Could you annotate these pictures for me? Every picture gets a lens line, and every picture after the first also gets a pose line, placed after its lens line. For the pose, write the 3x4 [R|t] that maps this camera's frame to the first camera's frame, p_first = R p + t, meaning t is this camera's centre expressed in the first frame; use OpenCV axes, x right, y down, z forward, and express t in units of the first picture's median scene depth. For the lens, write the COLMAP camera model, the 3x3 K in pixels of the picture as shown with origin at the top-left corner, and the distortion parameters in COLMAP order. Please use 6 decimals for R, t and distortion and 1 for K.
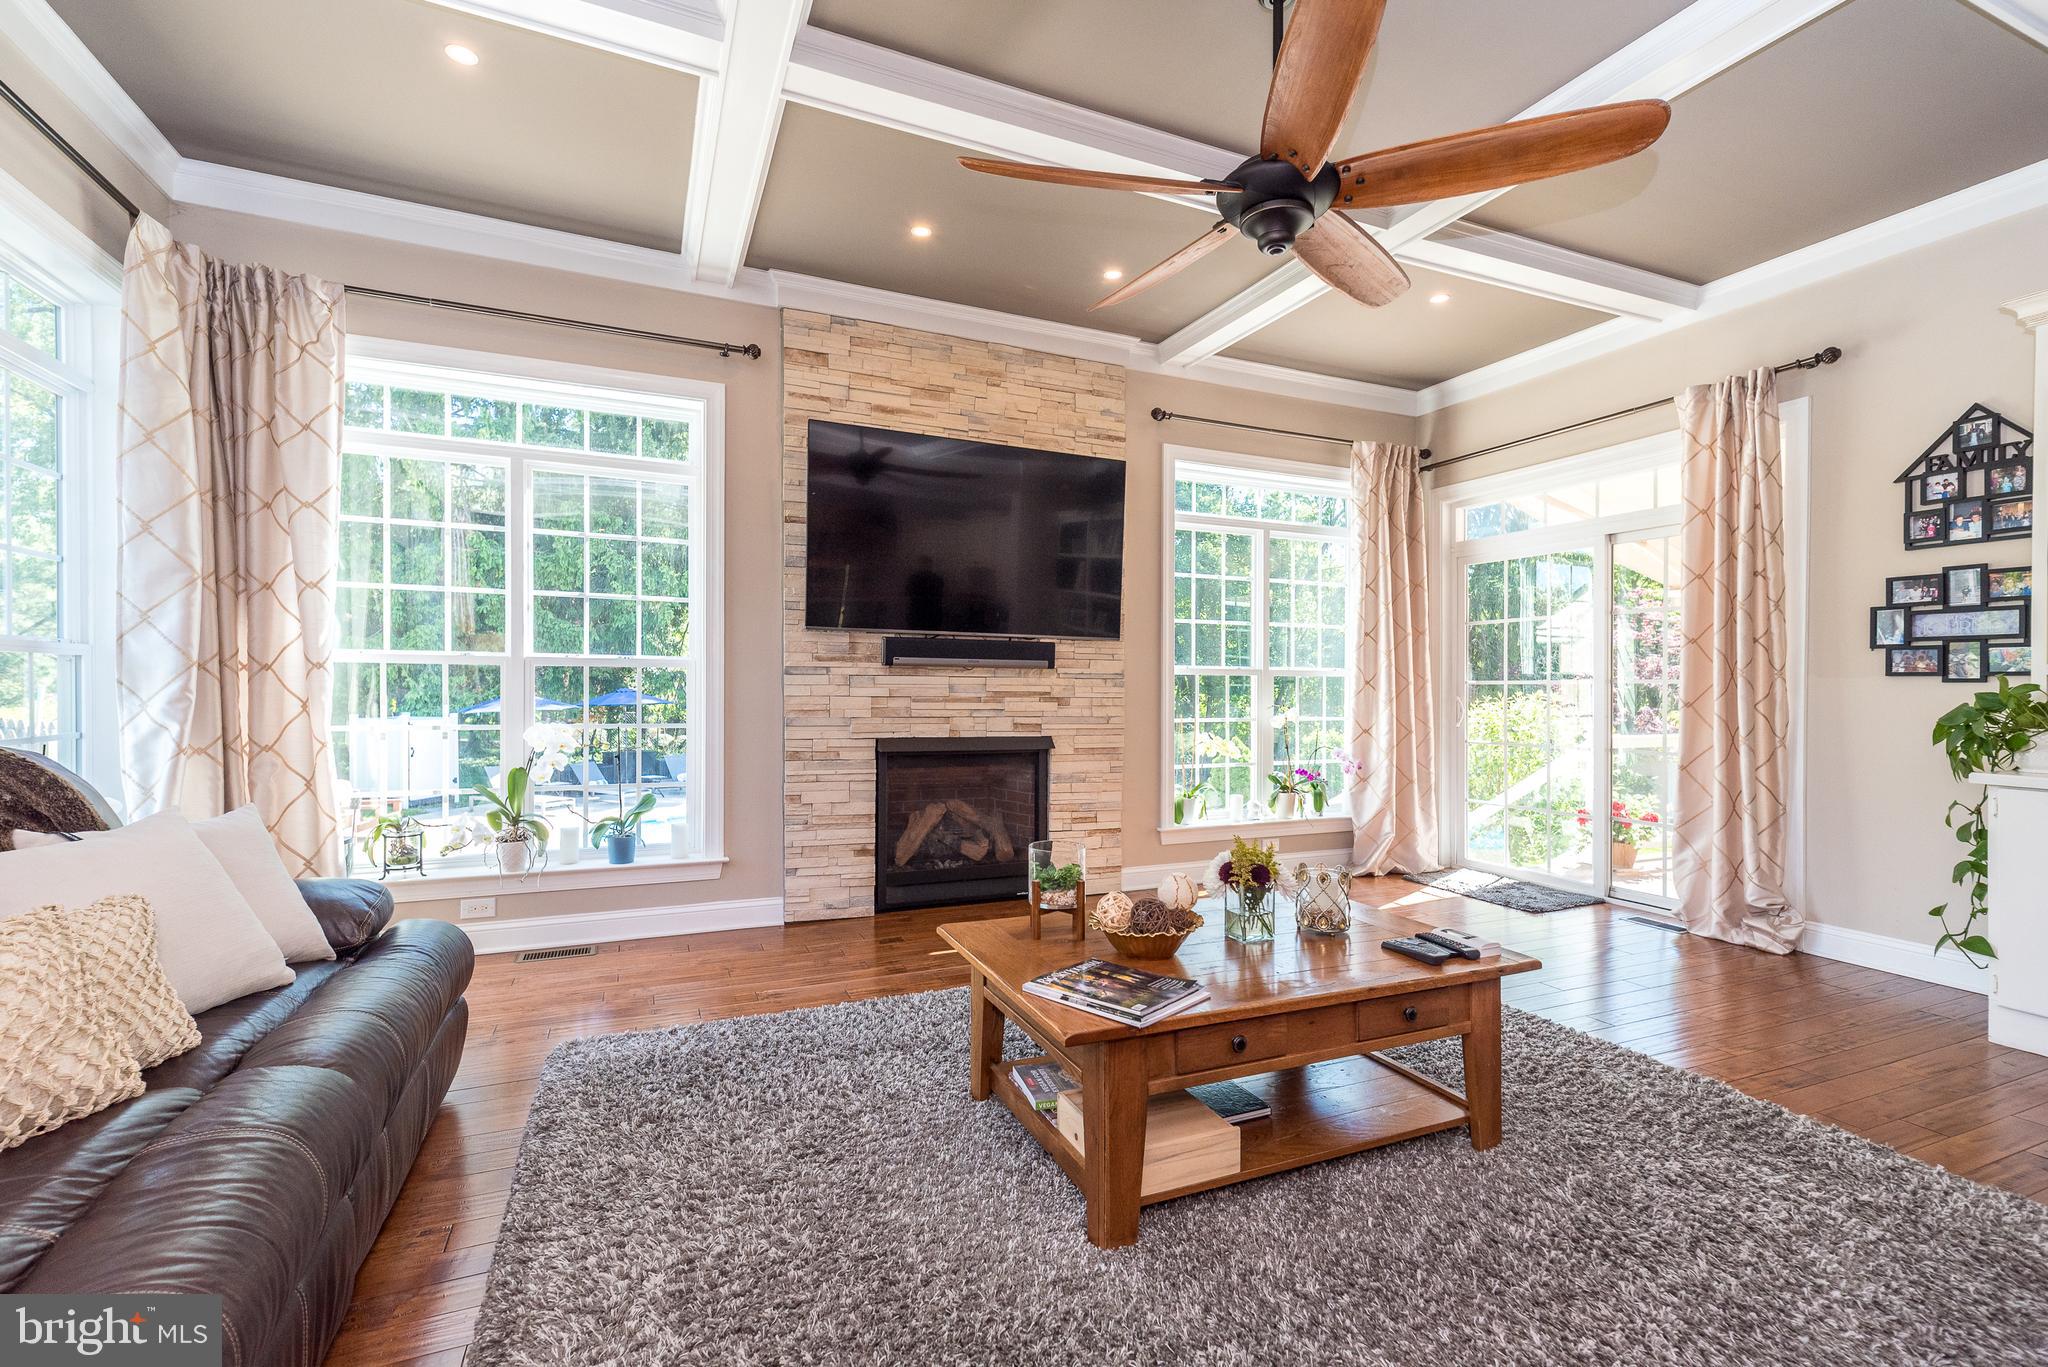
lens RADIAL K [[894.2, 0, 1026.1], [0, 894.2, 691.1], [0, 0, 1]] dist [0.007976, -0.000100]
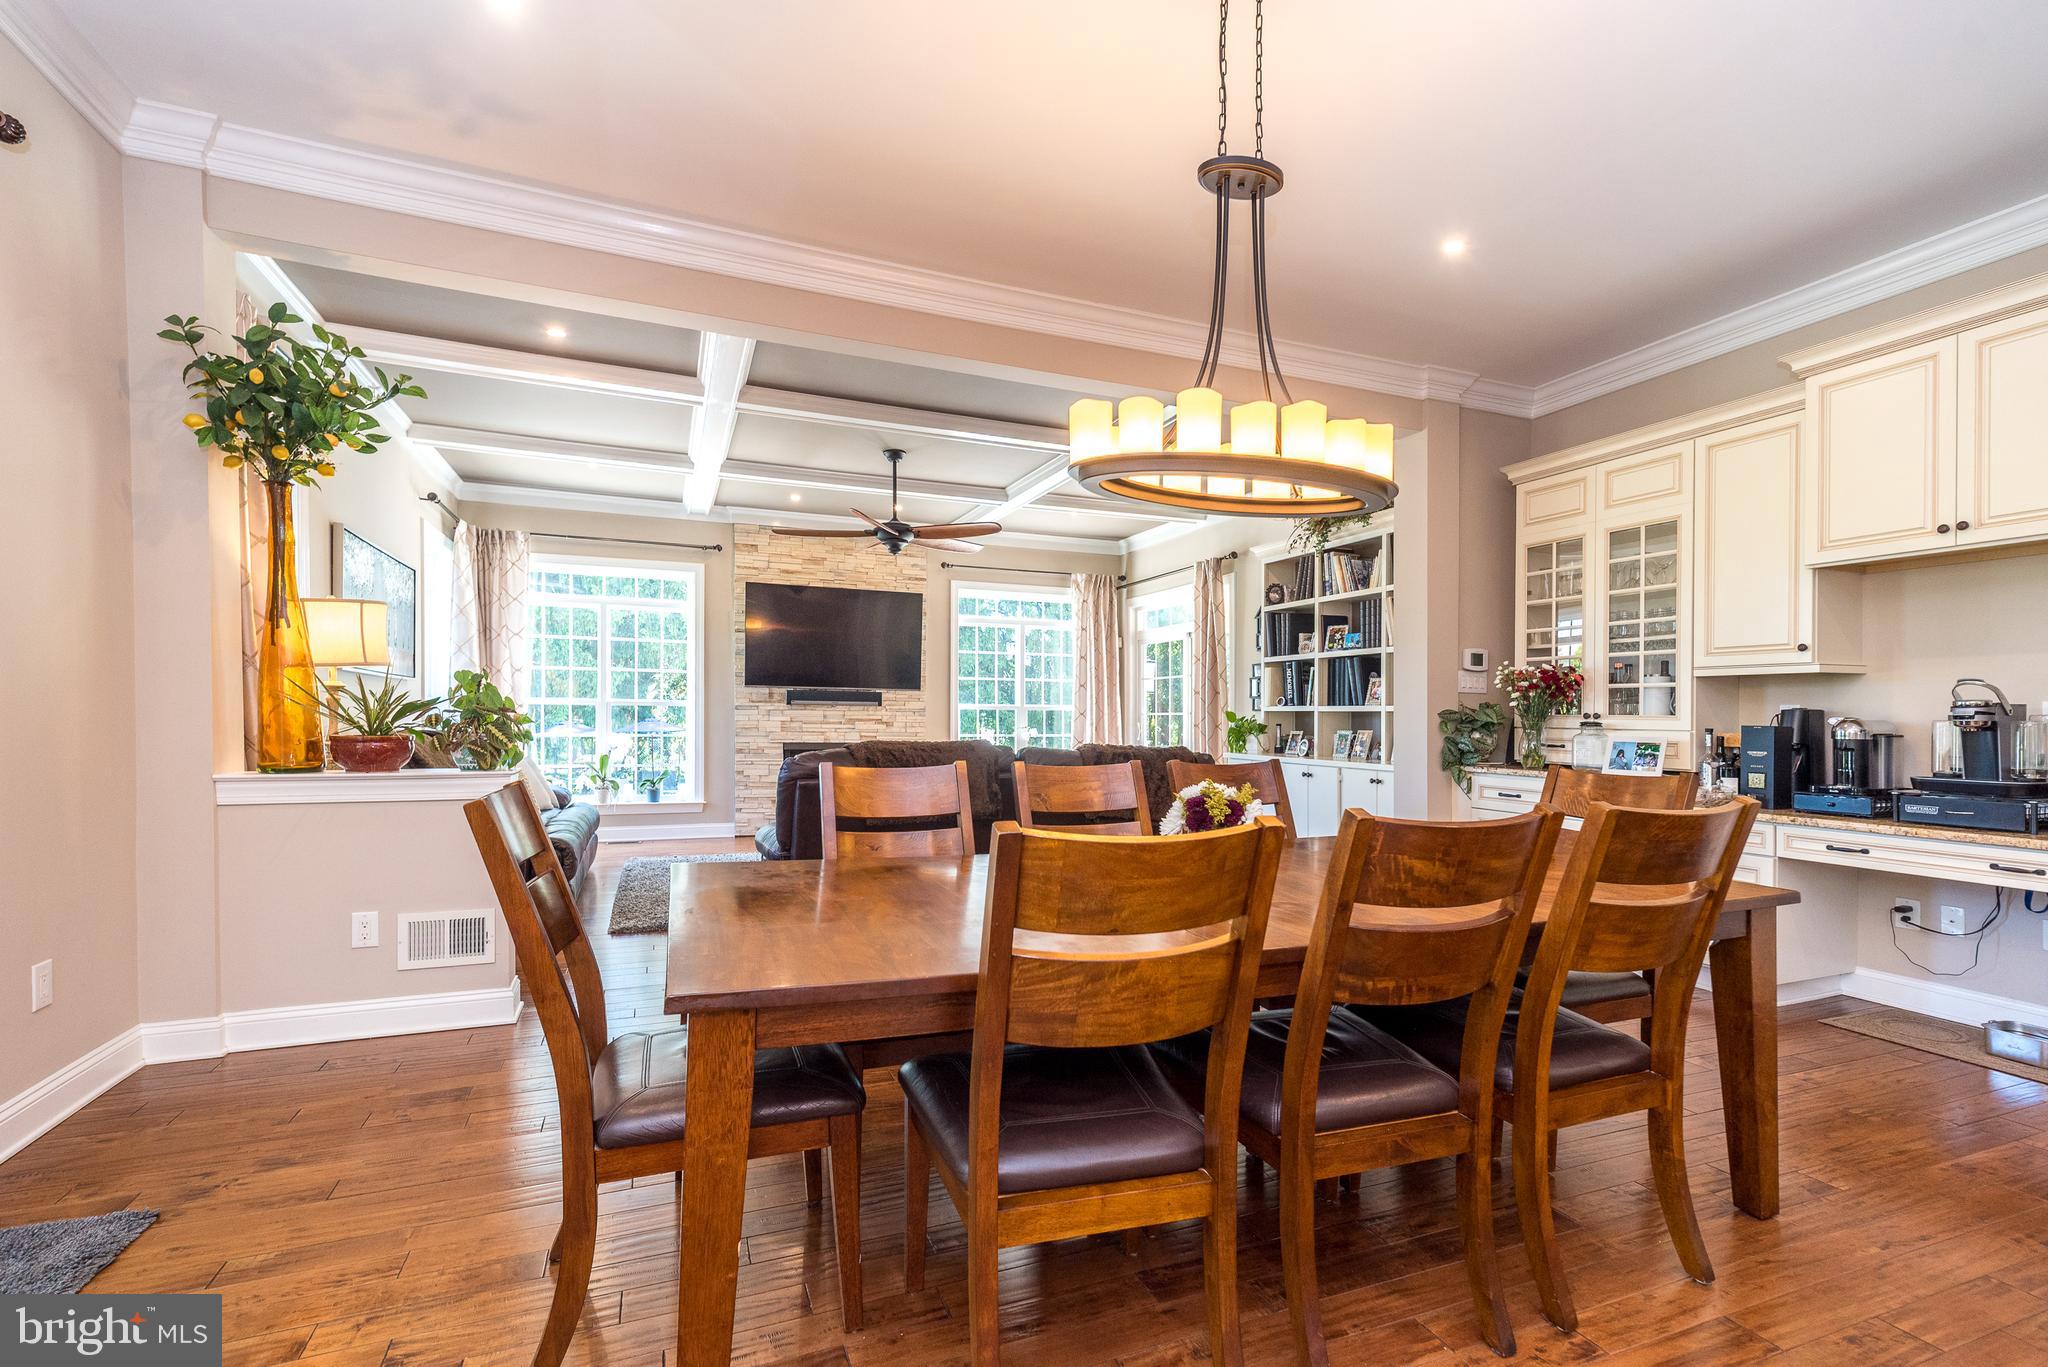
lens RADIAL K [[894.2, 0, 1011.9], [0, 894.2, 722.2], [0, 0, 1]] dist [0.007976, -0.000100]
pose [[0.999420, 0.000876, -0.034048, 0.389631], [-0.000861, 1.000000, 0.000457, 0.007581], [0.034048, -0.000428, 0.999420, -0.907008]]
